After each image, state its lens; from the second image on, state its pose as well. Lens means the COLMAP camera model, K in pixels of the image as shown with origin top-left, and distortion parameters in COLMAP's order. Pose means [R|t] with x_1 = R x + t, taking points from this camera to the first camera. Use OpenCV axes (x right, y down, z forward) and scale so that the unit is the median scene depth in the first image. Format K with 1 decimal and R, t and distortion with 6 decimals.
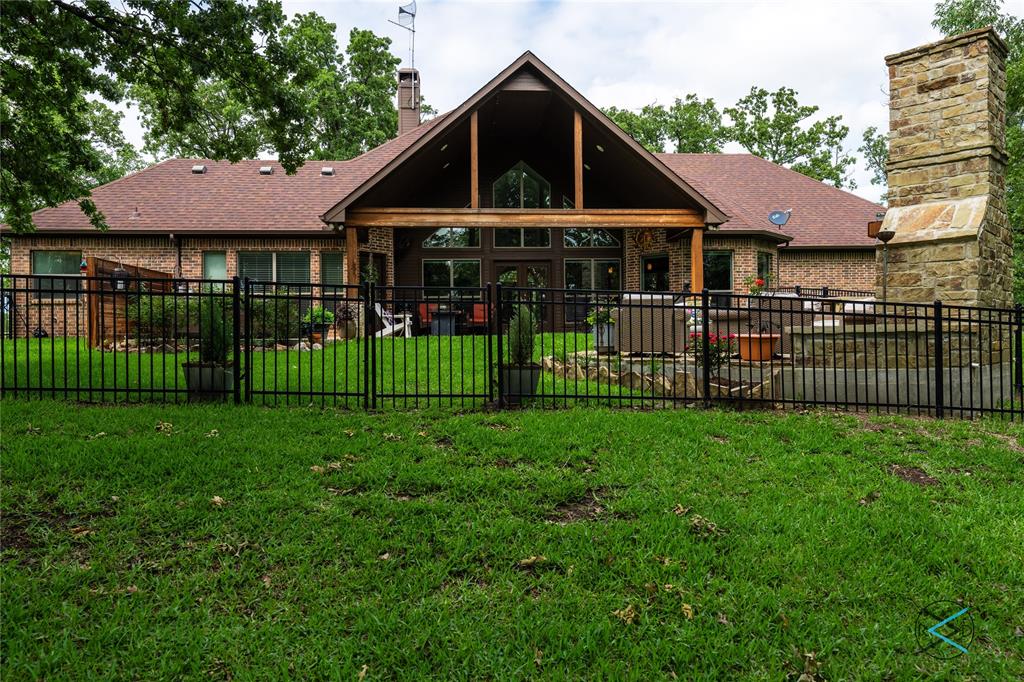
lens RADIAL K [[725.4, 0, 511.3], [0, 725.4, 337.8], [0, 0, 1]] dist [0.006884, 0.001813]
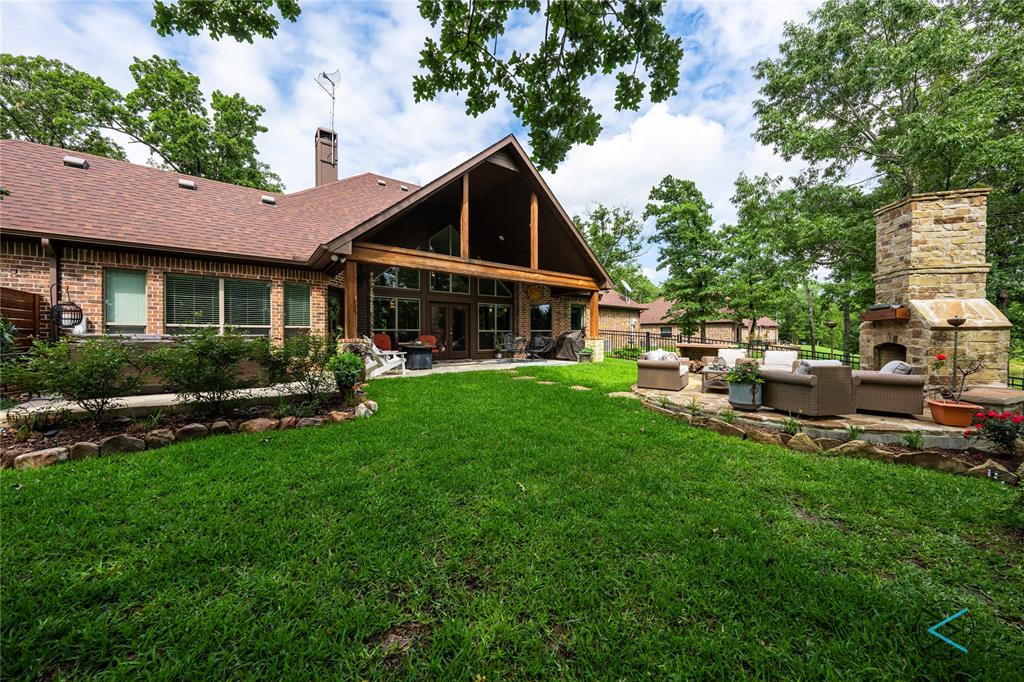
lens RADIAL K [[361.1, 0, 512.0], [0, 361.1, 340.8], [0, 0, 1]] dist [-0.003615, 0.000003]
pose [[0.825917, 0.001786, 0.563789, -0.309446], [-0.009050, 0.999908, 0.010089, -0.055366], [-0.563719, -0.013435, 0.825857, 0.490912]]
